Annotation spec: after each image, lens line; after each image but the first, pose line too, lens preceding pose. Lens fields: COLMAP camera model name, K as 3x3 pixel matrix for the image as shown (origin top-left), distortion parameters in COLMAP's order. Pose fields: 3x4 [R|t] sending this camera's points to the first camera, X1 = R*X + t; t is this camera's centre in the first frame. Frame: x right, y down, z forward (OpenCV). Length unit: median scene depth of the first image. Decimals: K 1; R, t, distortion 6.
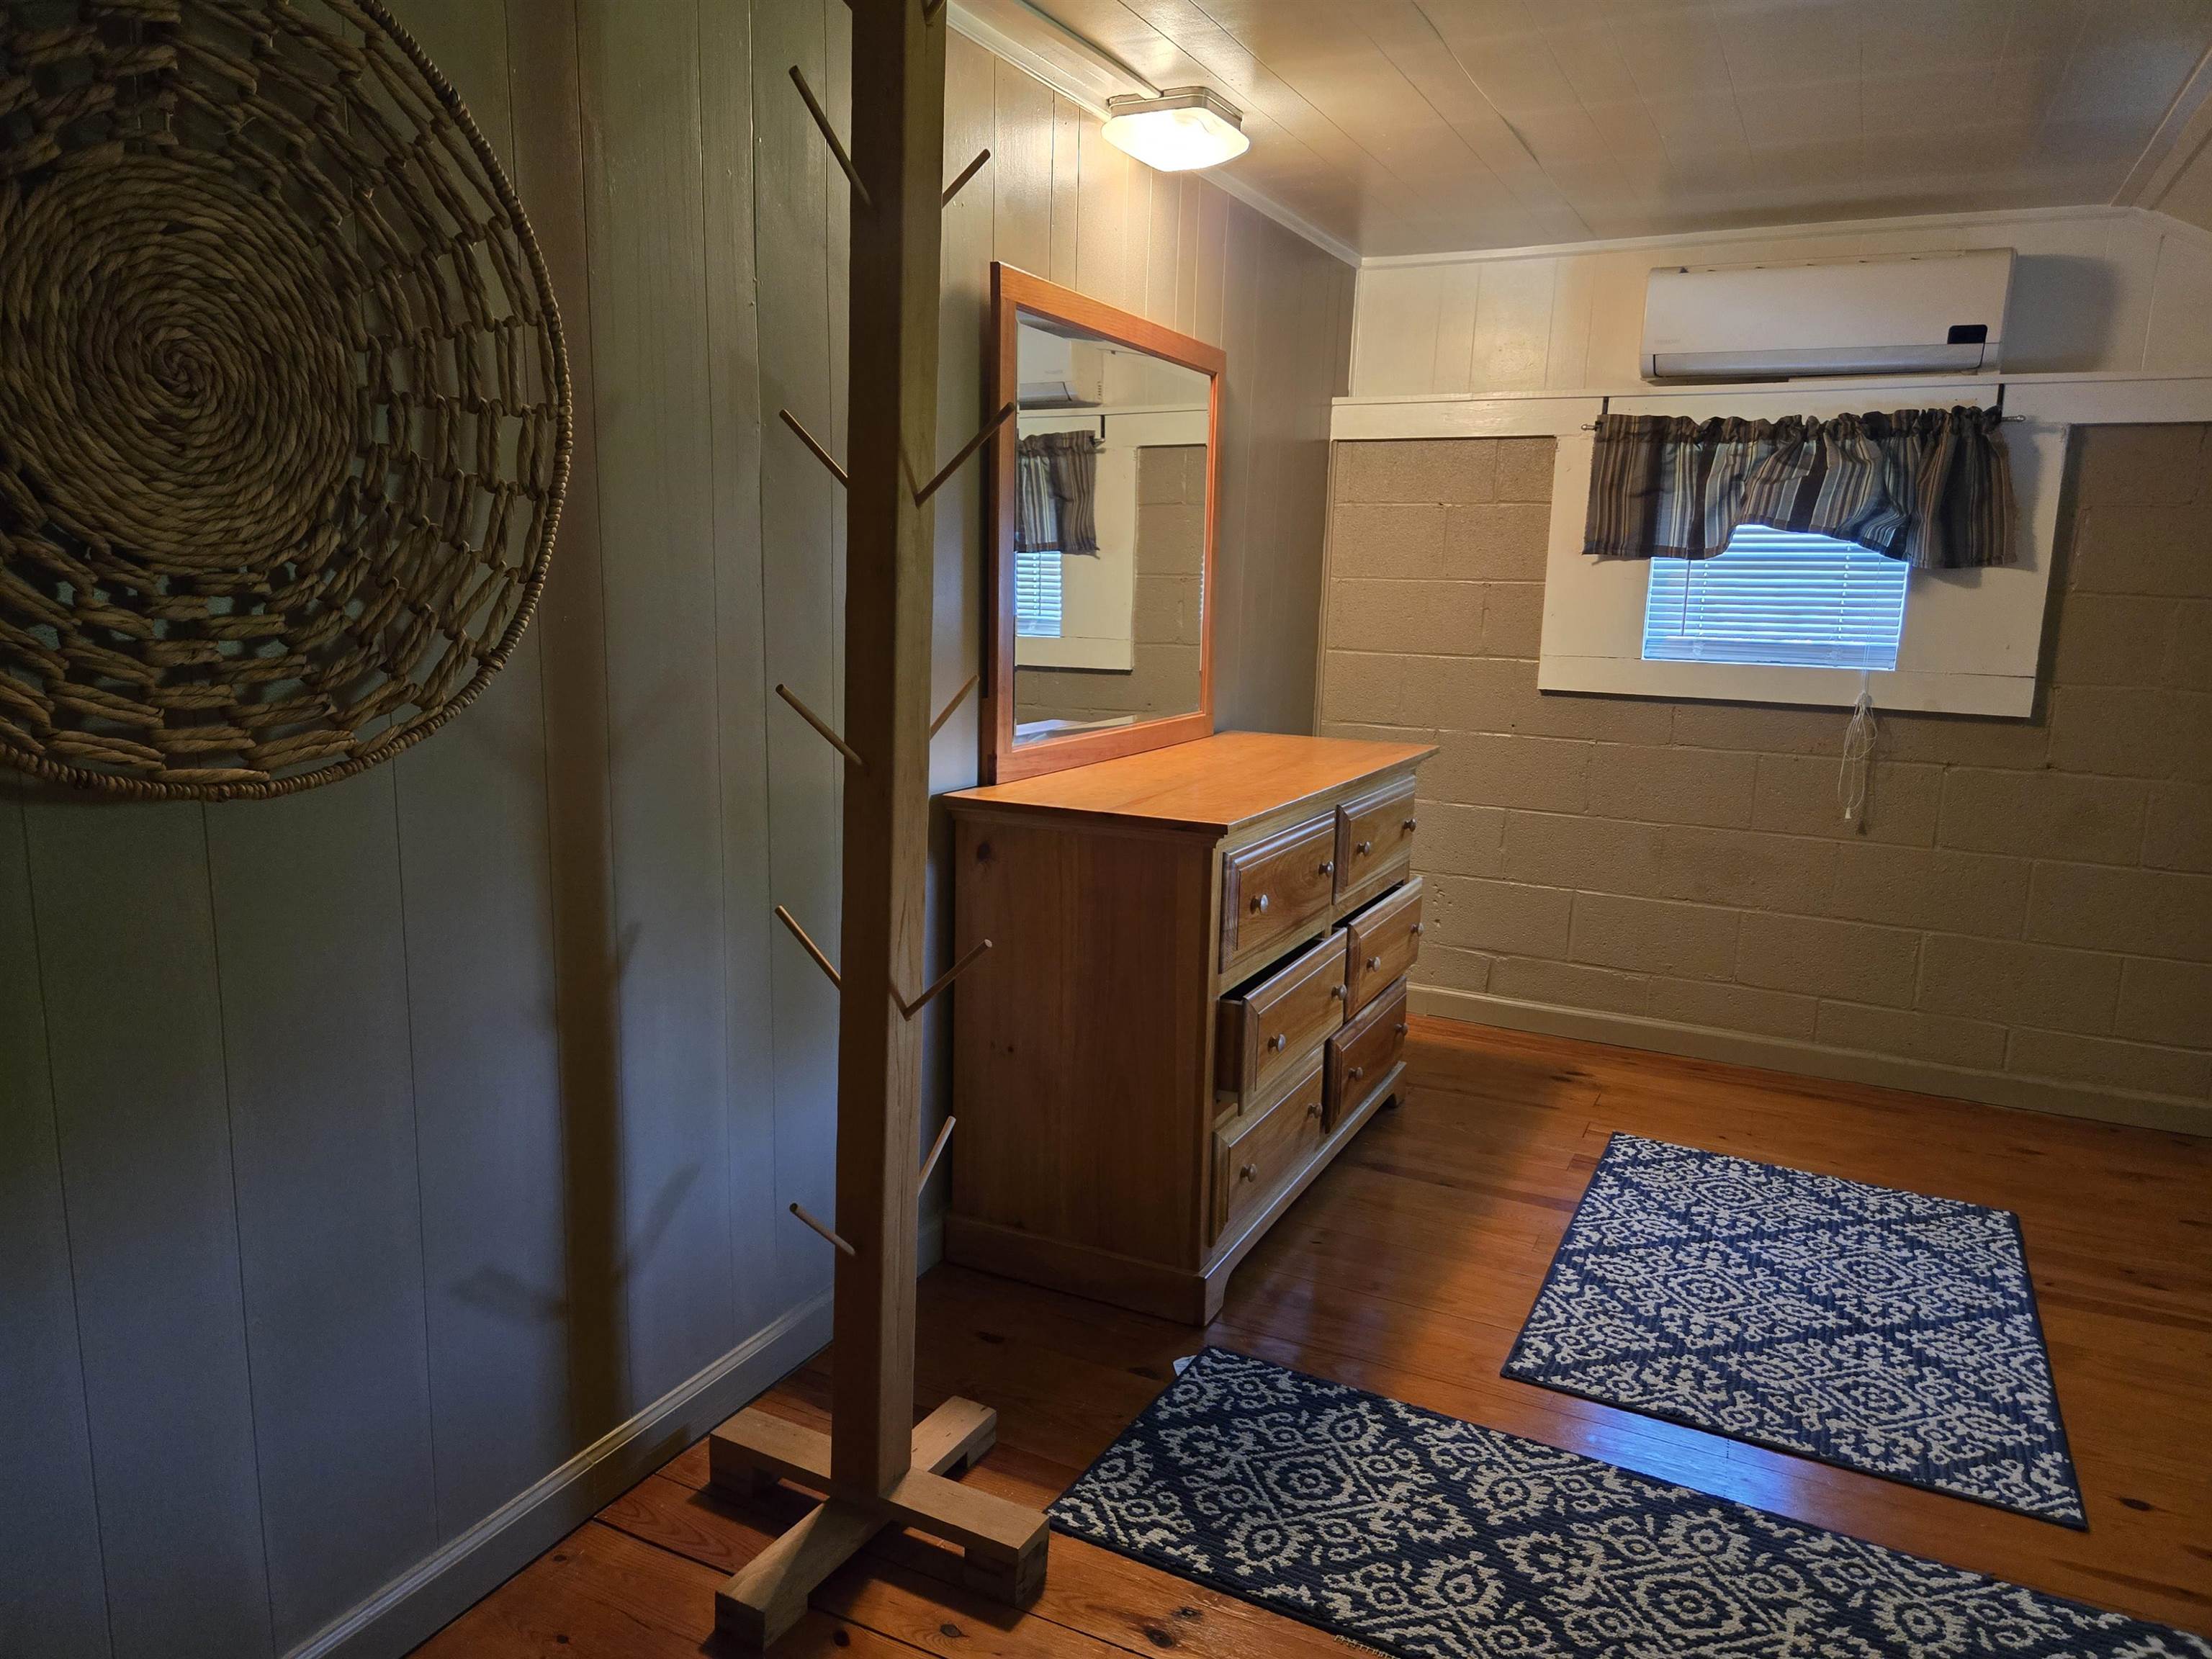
lens RADIAL K [[1474.2, 0, 1119.7], [0, 1474.2, 824.9], [0, 0, 1]] dist [0.070742, -0.065265]
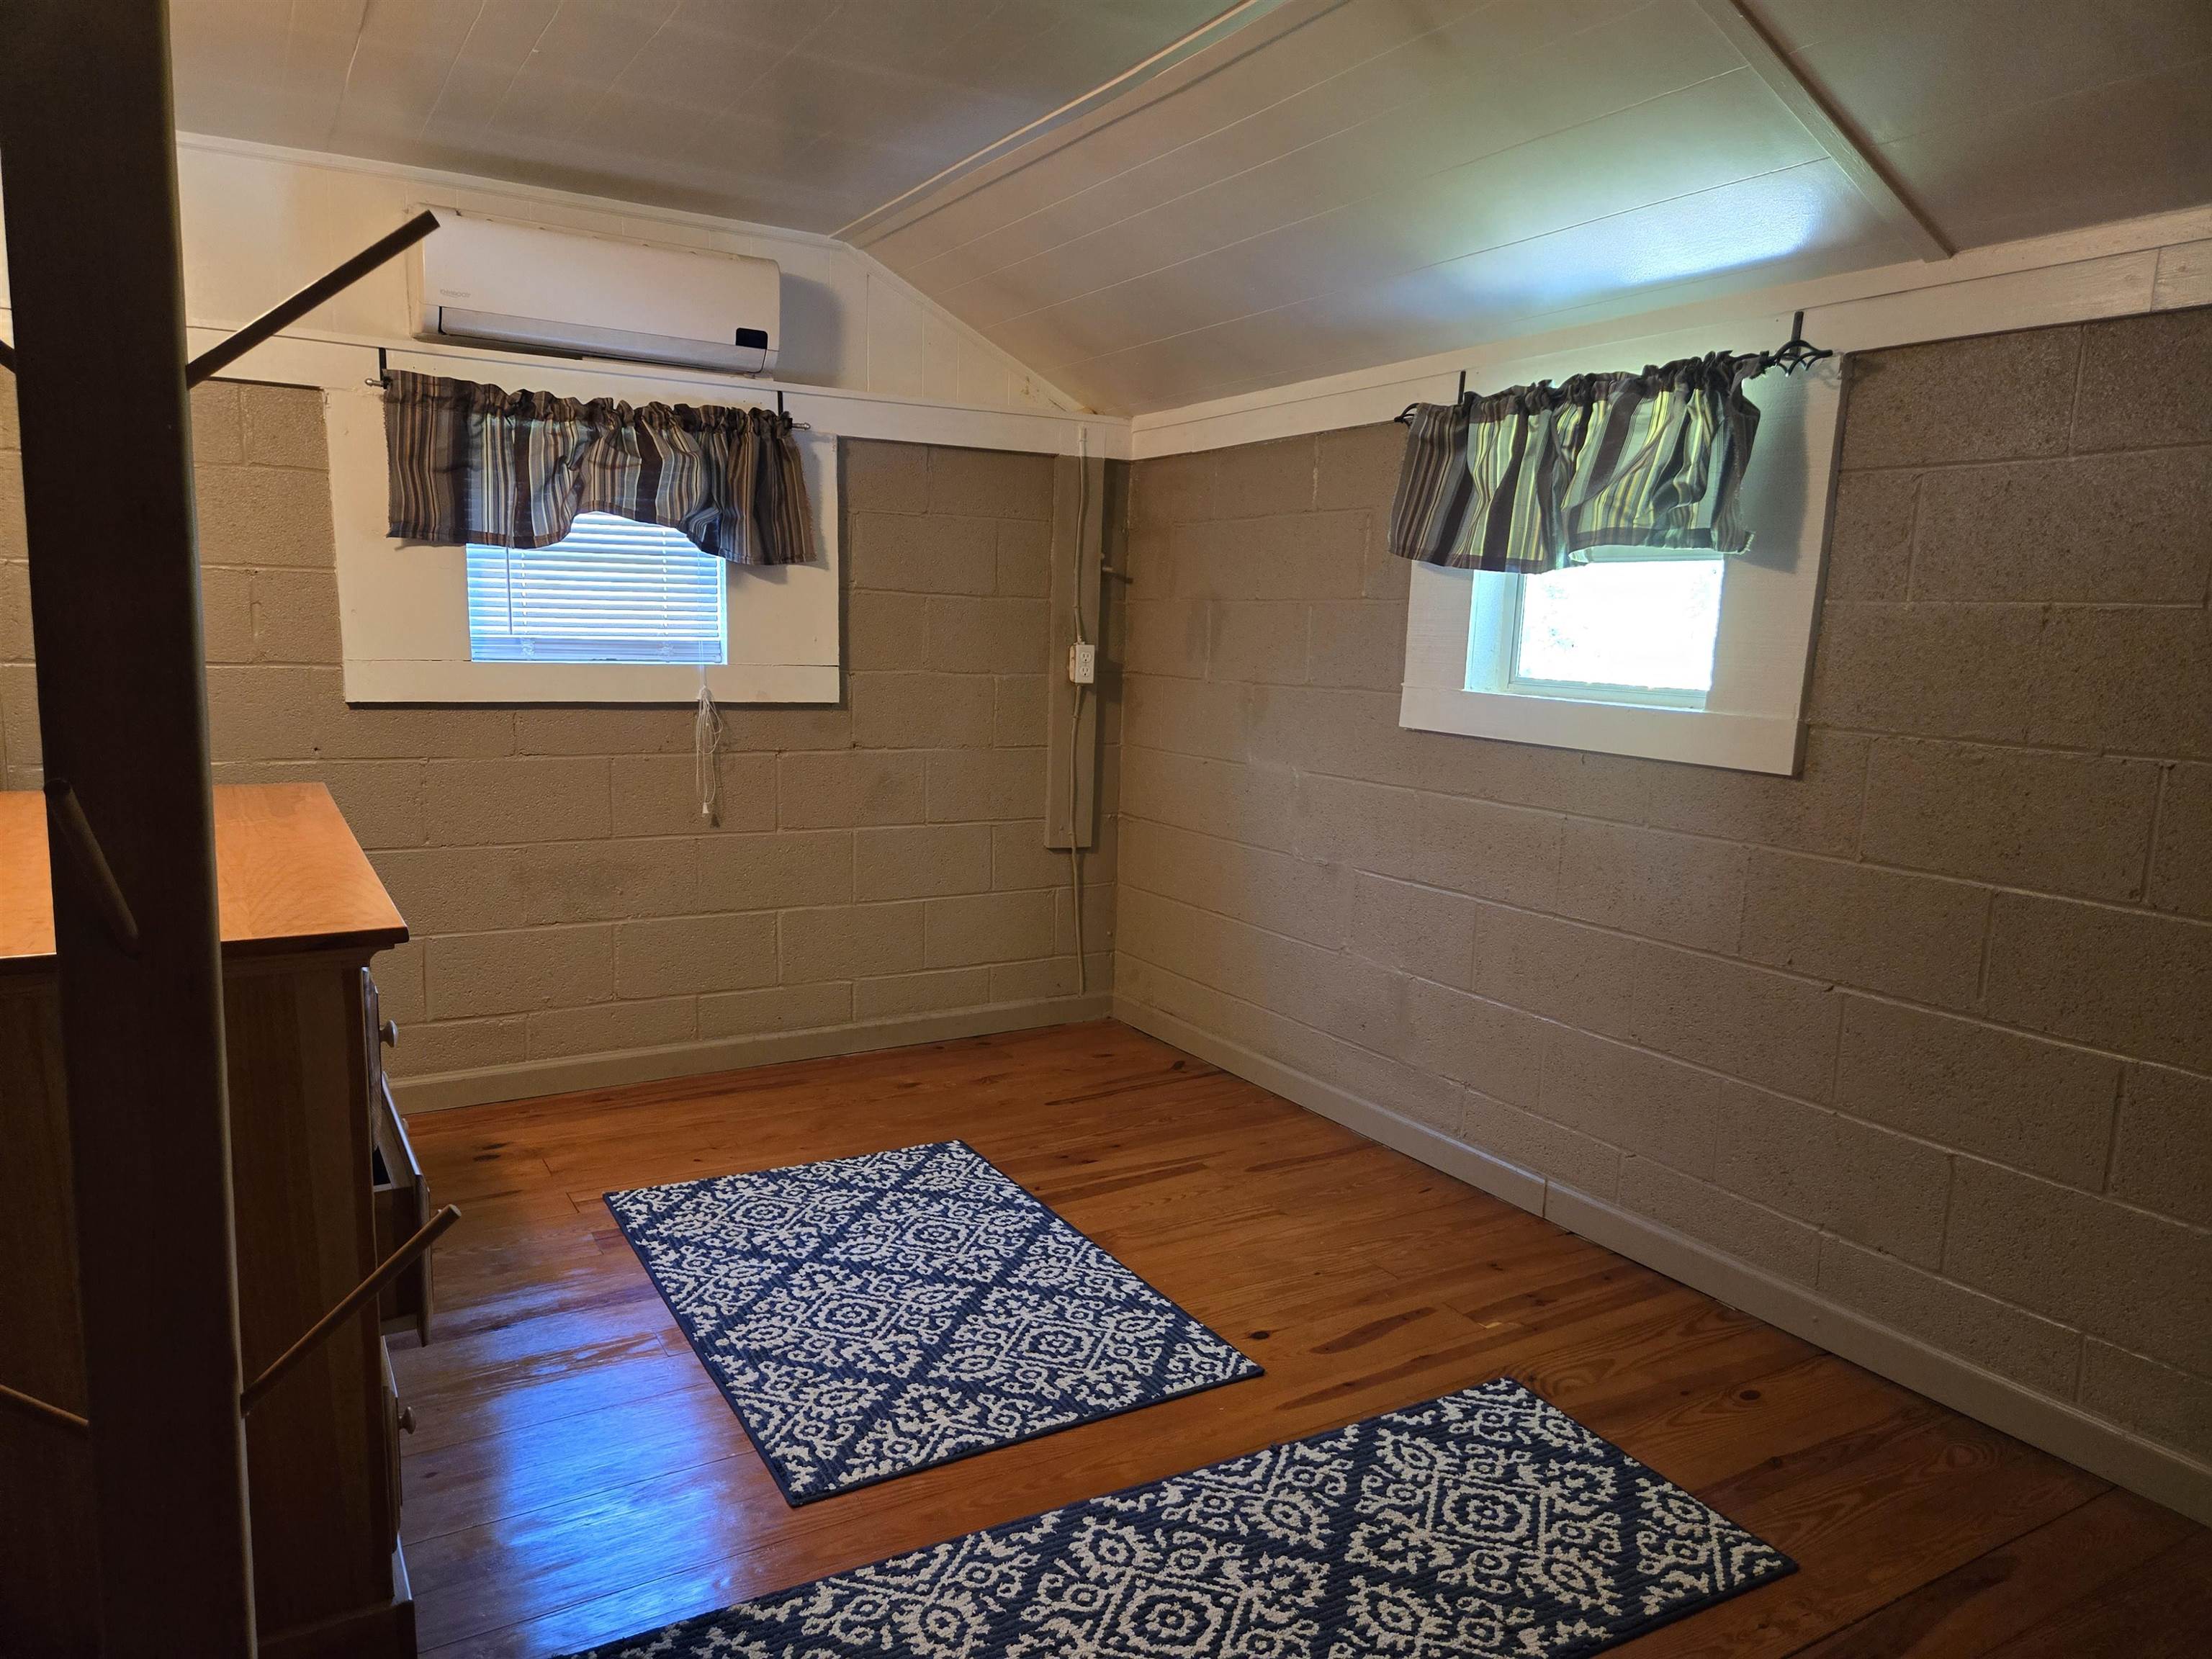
lens RADIAL K [[1474.2, 0, 1119.7], [0, 1474.2, 824.9], [0, 0, 1]] dist [0.070742, -0.065265]
pose [[0.560801, -0.129702, 0.817728, -0.184271], [0.128778, 0.989298, 0.068598, -0.030512], [-0.817874, 0.066836, 0.571502, 0.222459]]
